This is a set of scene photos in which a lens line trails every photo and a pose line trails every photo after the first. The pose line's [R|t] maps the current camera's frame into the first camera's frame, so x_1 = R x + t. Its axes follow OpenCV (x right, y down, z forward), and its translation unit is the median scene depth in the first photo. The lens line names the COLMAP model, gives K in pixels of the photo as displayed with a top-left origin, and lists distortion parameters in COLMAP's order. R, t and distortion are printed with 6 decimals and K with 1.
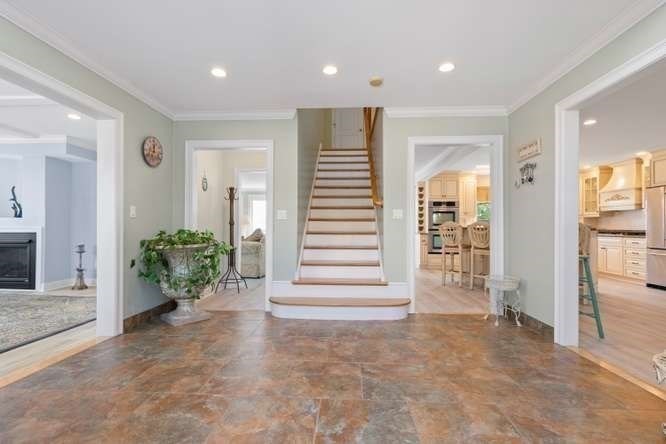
lens RADIAL K [[303.9, 0, 333.5], [0, 303.9, 225.6], [0, 0, 1]] dist [0.002660, -0.000926]
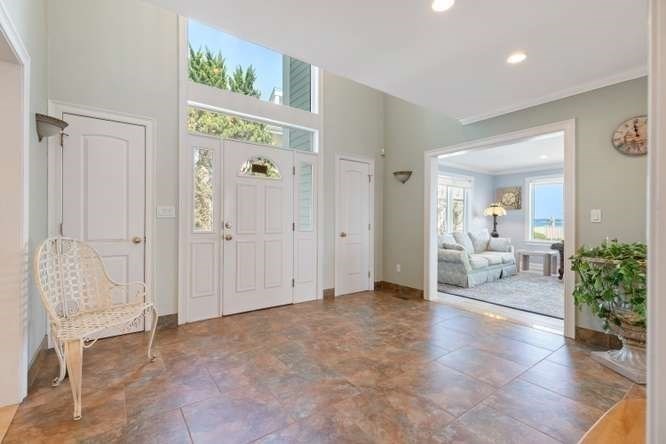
lens RADIAL K [[303.9, 0, 330.9], [0, 303.9, 224.0], [0, 0, 1]] dist [0.002660, -0.000926]
pose [[-0.777203, -0.005506, -0.629226, 0.834542], [-0.002487, 0.999981, -0.005678, -0.023718], [0.629245, -0.002848, -0.777202, 1.903713]]
